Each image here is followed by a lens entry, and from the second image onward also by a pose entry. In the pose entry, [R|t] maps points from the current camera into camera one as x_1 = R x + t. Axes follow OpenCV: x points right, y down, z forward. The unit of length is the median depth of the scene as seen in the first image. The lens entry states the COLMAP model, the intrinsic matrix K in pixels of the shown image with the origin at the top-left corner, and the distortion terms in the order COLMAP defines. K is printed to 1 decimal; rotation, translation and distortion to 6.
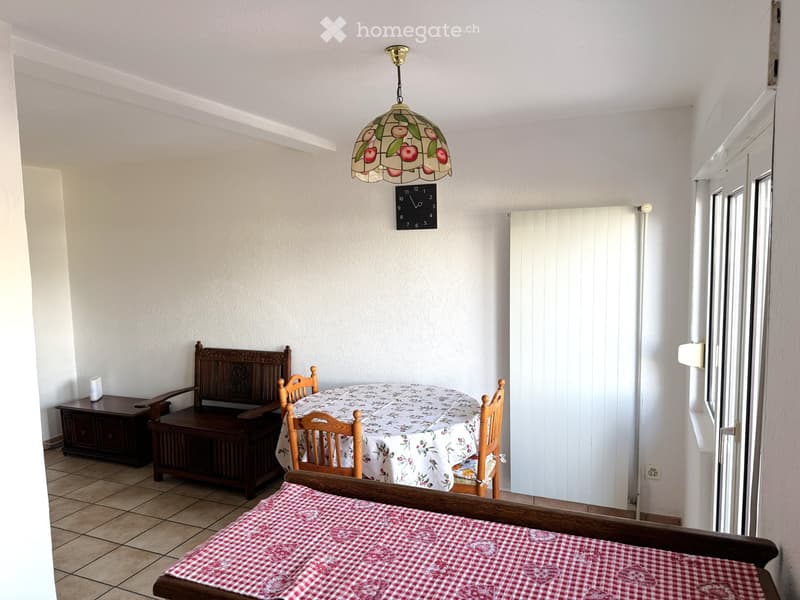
lens RADIAL K [[566.9, 0, 400.0], [0, 566.9, 300.0], [0, 0, 1]] dist [0.077888, -0.113470]
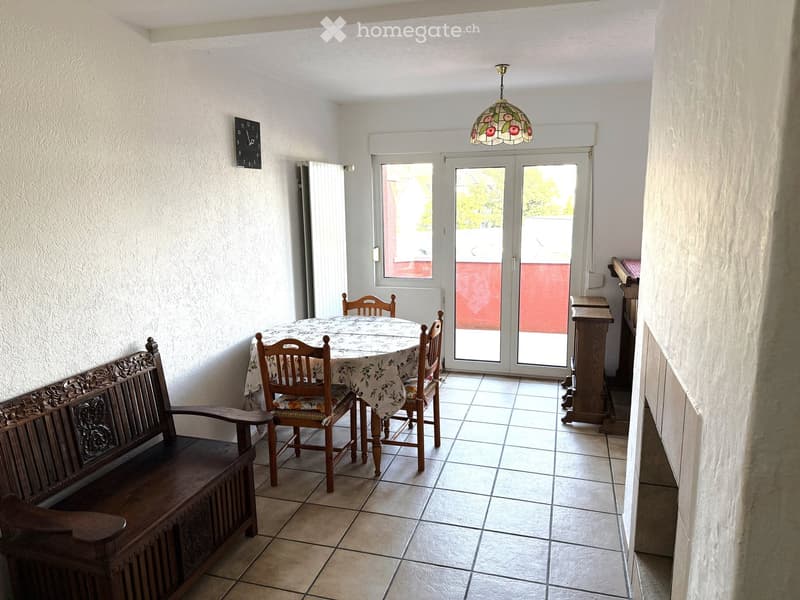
lens RADIAL K [[566.9, 0, 400.0], [0, 566.9, 300.0], [0, 0, 1]] dist [0.077888, -0.113470]
pose [[-0.112268, -0.172881, 0.978523, -0.958549], [0.093050, 0.978593, 0.183569, -0.061588], [-0.989312, 0.111660, -0.093778, 0.864612]]
